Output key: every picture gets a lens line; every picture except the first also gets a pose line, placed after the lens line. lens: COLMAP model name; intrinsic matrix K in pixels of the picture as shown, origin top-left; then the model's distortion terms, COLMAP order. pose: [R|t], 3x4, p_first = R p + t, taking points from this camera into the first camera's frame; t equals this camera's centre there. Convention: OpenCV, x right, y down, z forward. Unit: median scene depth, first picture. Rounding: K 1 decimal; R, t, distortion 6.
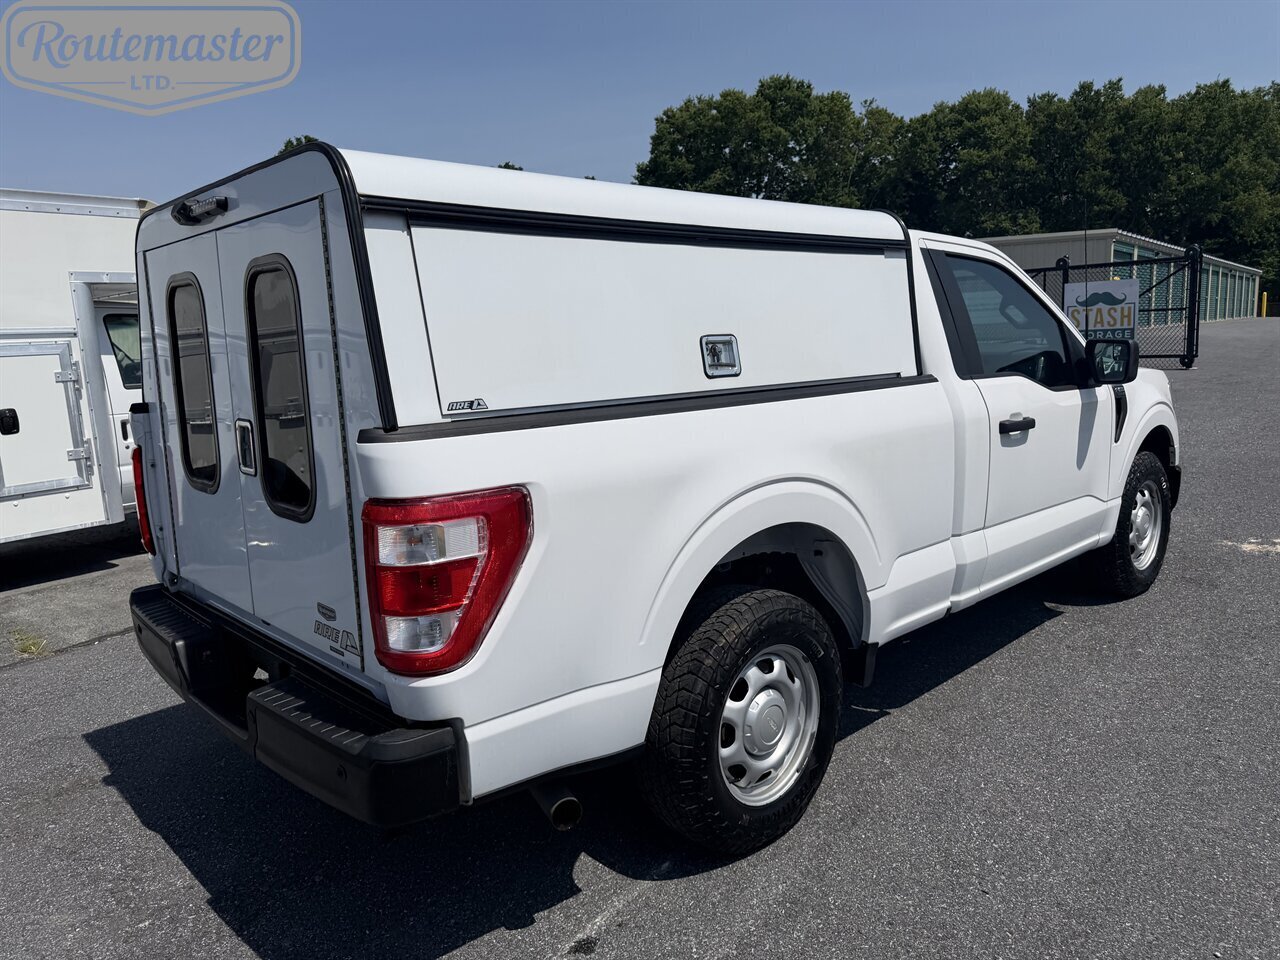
lens RADIAL K [[919.1, 0, 651.3], [0, 919.1, 475.4], [0, 0, 1]] dist [0.022561, -0.032631]
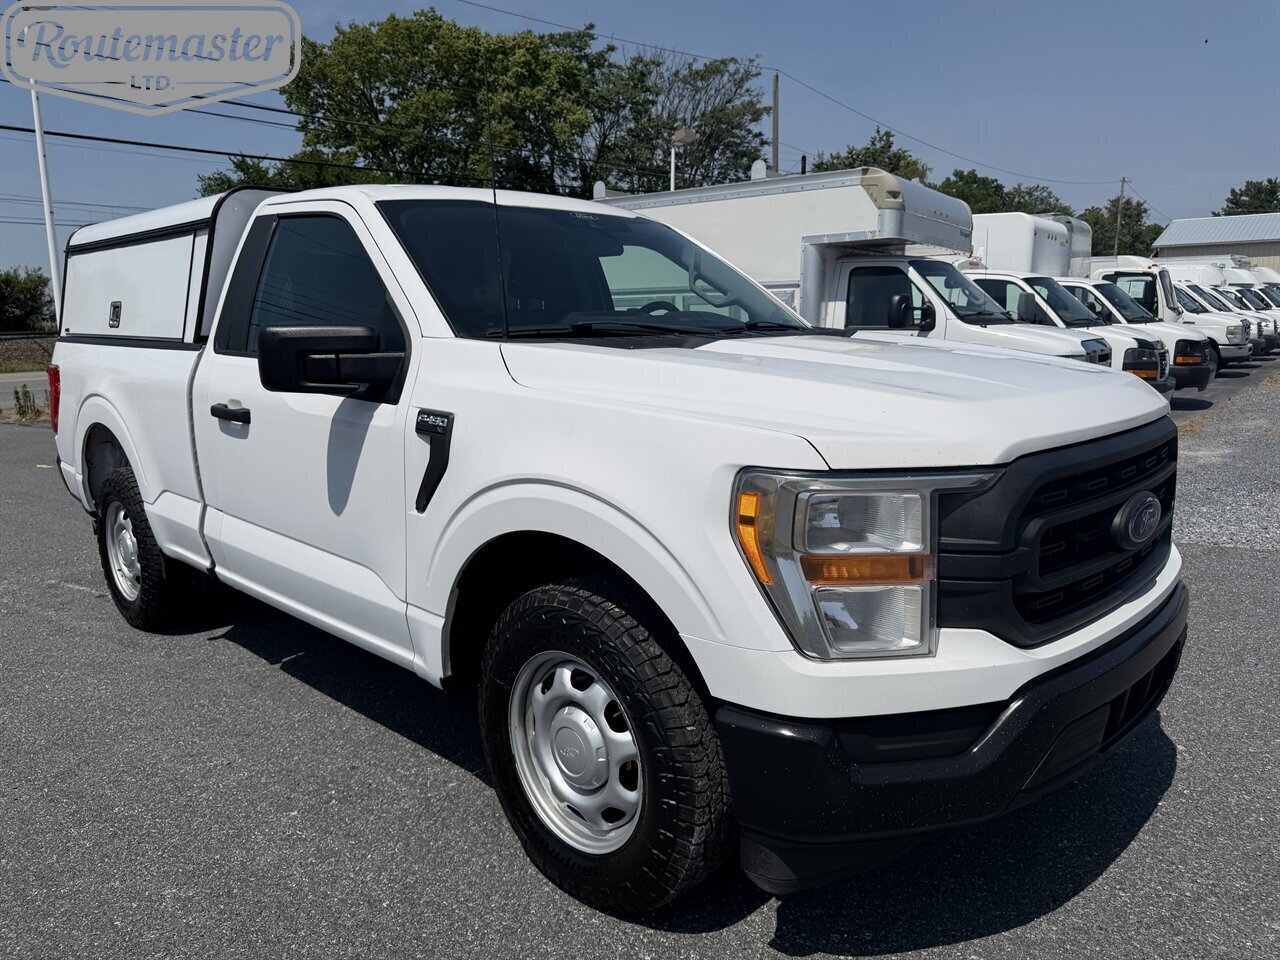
lens RADIAL K [[919.1, 0, 643.9], [0, 919.1, 473.0], [0, 0, 1]] dist [0.022561, -0.032631]
pose [[0.033696, 0.209147, -0.977303, 1.693308], [-0.139654, 0.969250, 0.202609, -0.307391], [0.989627, 0.129657, 0.061868, 1.779714]]
